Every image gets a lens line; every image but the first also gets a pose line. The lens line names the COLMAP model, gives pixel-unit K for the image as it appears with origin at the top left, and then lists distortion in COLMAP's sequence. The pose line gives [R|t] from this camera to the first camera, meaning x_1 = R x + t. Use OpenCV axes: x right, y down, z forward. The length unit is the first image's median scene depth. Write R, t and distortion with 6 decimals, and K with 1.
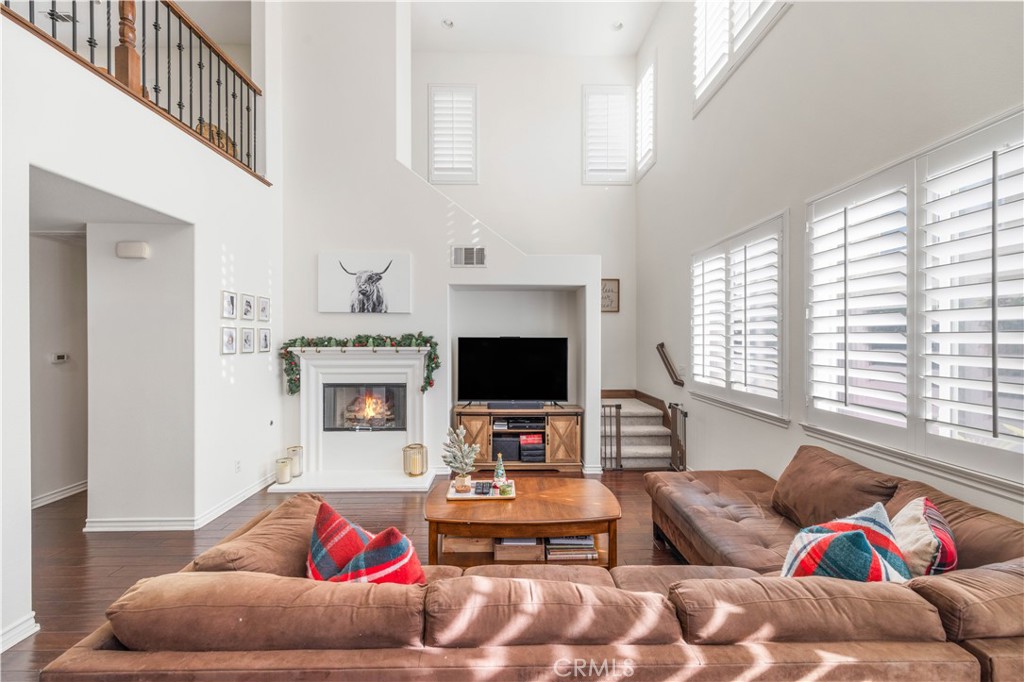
lens RADIAL K [[413.6, 0, 513.4], [0, 413.6, 341.5], [0, 0, 1]] dist [0.007977, -0.001719]
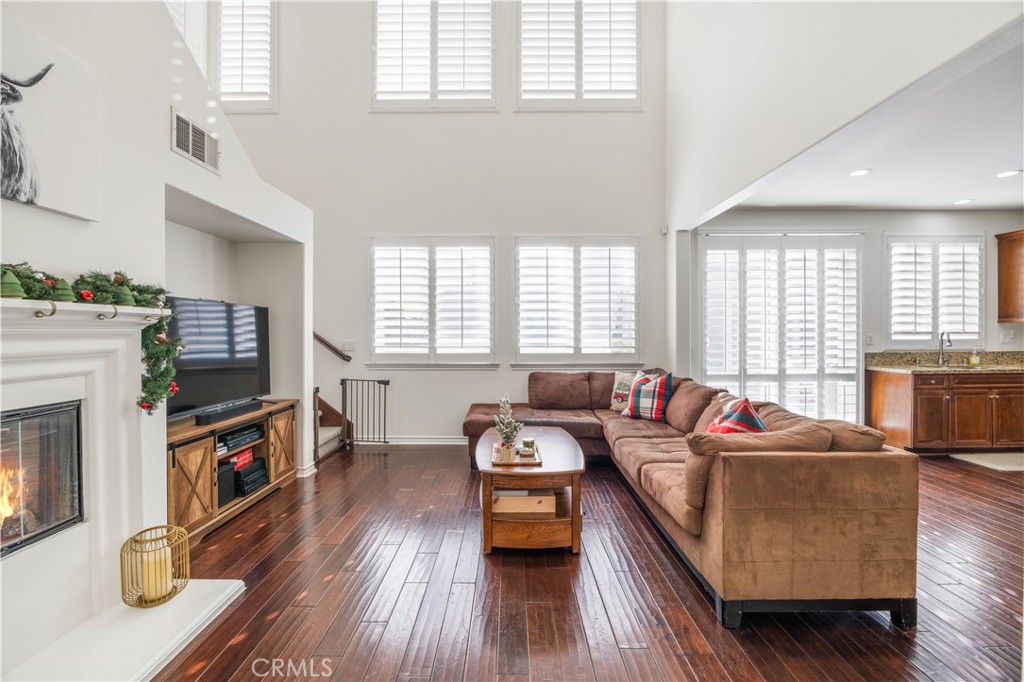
lens RADIAL K [[424.3, 0, 511.4], [0, 424.3, 334.1], [0, 0, 1]] dist [-0.013414, 0.000389]
pose [[0.023486, -0.005682, 0.999708, -0.648202], [0.008385, 0.999950, 0.005487, 0.040902], [-0.999689, 0.008254, 0.023532, 0.591178]]
